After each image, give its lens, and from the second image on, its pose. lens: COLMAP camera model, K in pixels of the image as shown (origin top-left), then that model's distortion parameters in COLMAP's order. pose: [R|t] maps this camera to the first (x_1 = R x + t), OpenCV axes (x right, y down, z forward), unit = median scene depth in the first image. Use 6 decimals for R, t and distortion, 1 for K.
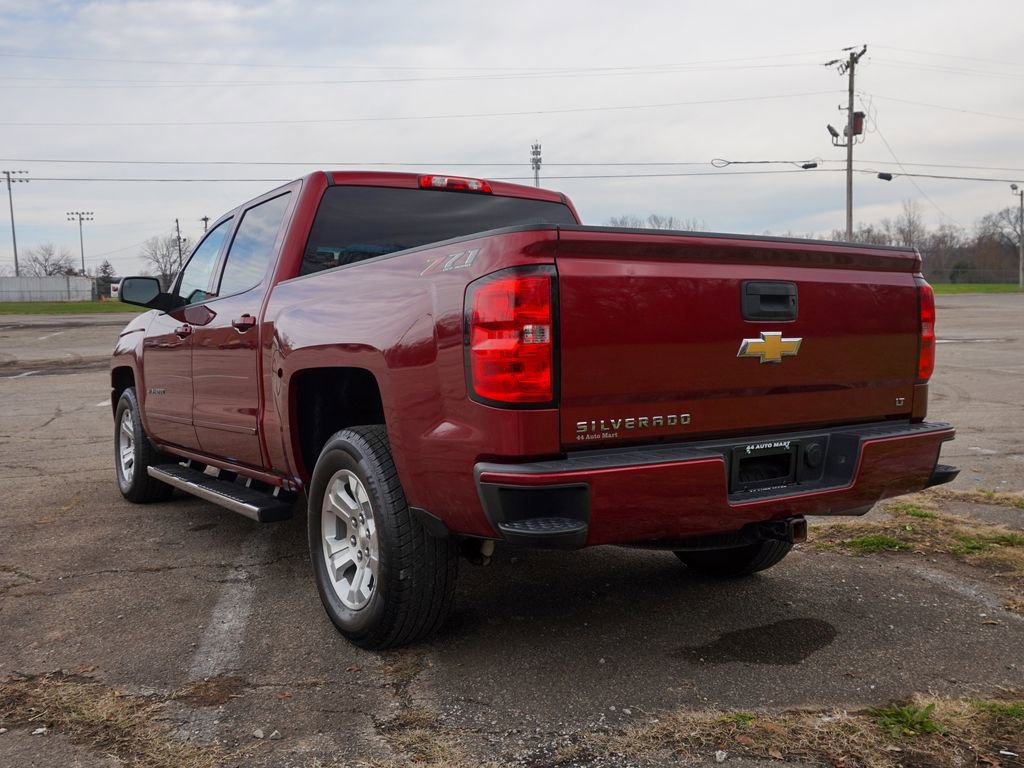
lens RADIAL K [[965.6, 0, 512.7], [0, 965.6, 336.7], [0, 0, 1]] dist [-0.029575, -0.014739]
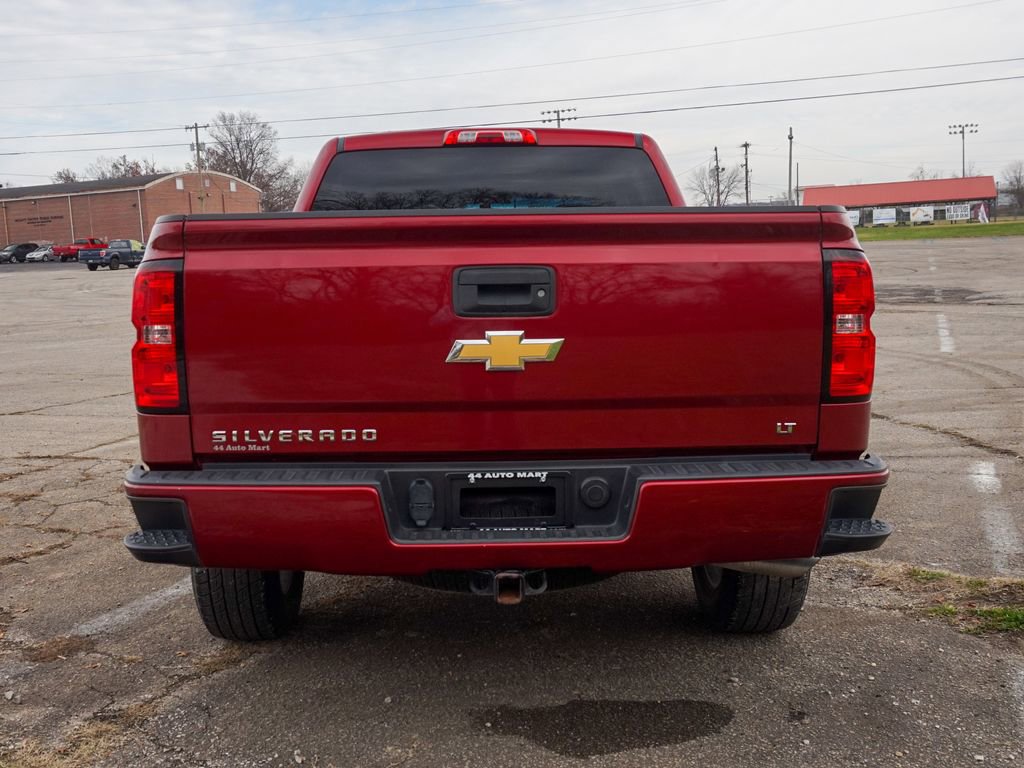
lens RADIAL K [[1068.8, 0, 482.1], [0, 1068.8, 297.8], [0, 0, 1]] dist [-0.060380, 0.045027]
pose [[0.844437, 0.010248, -0.535557, 0.715219], [0.002526, 0.999730, 0.023114, -0.052078], [0.535650, -0.020871, 0.844182, 0.255950]]
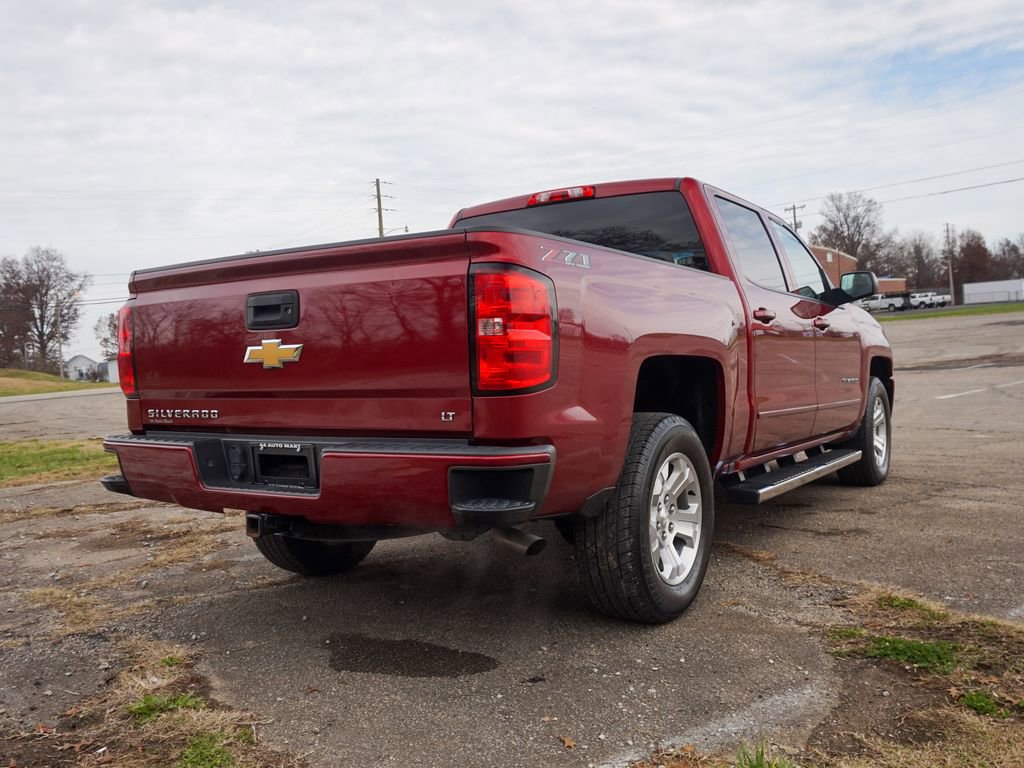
lens RADIAL K [[924.1, 0, 509.7], [0, 924.1, 328.2], [0, 0, 1]] dist [-0.034716, -0.004981]
pose [[0.409757, -0.028720, -0.911742, 1.312393], [0.028458, 0.999420, -0.018692, 0.008982], [0.911751, -0.018287, 0.410337, 0.816913]]
